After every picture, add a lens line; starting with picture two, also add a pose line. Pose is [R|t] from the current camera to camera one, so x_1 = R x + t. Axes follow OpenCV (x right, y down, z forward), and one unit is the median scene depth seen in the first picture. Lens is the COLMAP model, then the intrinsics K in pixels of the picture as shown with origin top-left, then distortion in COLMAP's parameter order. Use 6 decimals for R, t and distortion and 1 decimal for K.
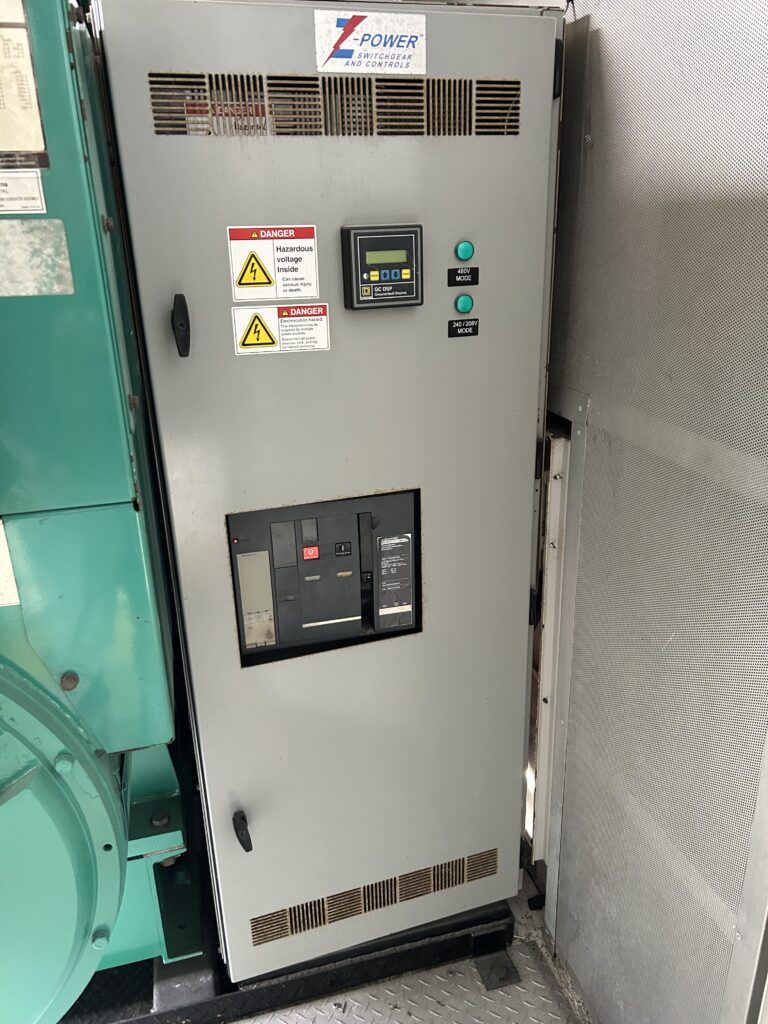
lens RADIAL K [[774.8, 0, 383.0], [0, 774.8, 511.8], [0, 0, 1]] dist [0.034571, -0.045015]
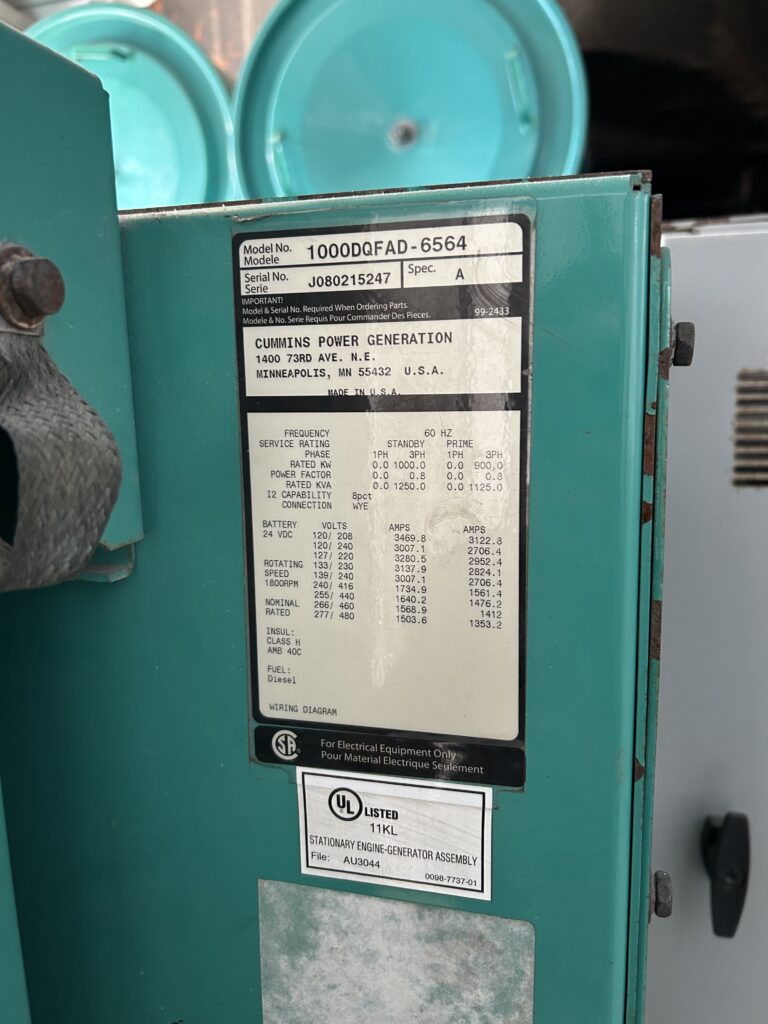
lens RADIAL K [[774.8, 0, 384.1], [0, 774.8, 504.1], [0, 0, 1]] dist [0.034571, -0.045015]
pose [[0.864838, 0.089189, -0.494065, -0.247156], [-0.183846, 0.971999, -0.146349, -0.375097], [0.467178, 0.217400, 0.857019, 0.505378]]
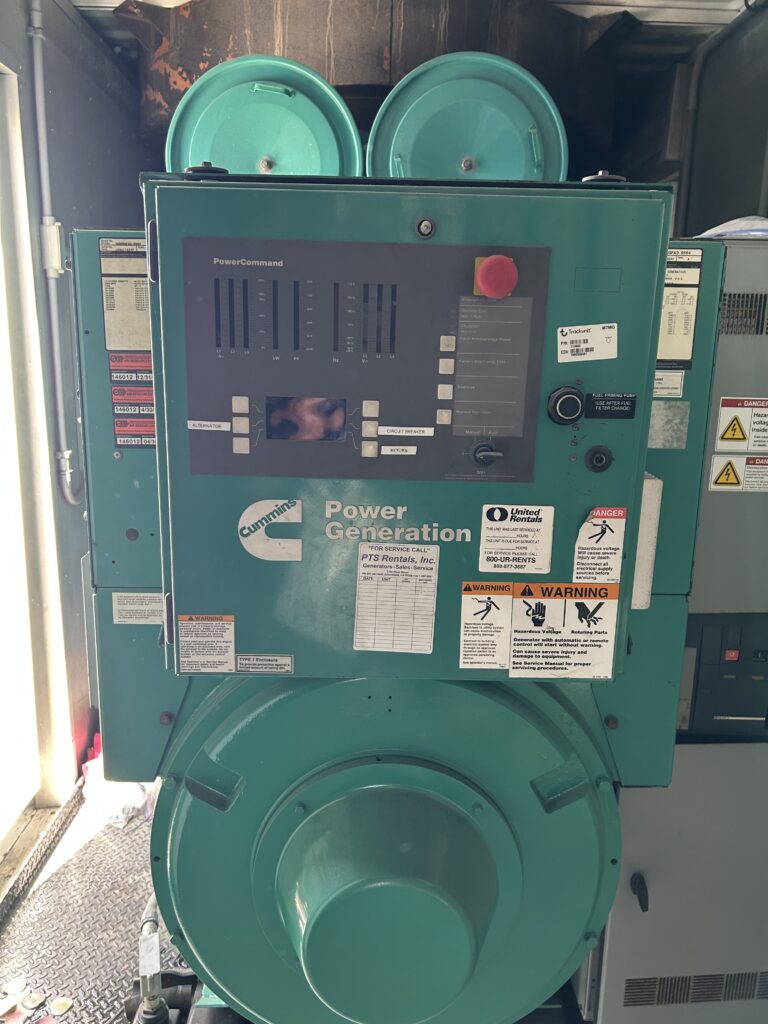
lens RADIAL K [[774.8, 0, 366.8], [0, 774.8, 489.8], [0, 0, 1]] dist [0.034571, -0.045015]
pose [[0.967159, 0.092239, -0.236846, -0.496223], [-0.130241, 0.980045, -0.150161, 0.075561], [0.218269, 0.176077, 0.959873, -0.421785]]
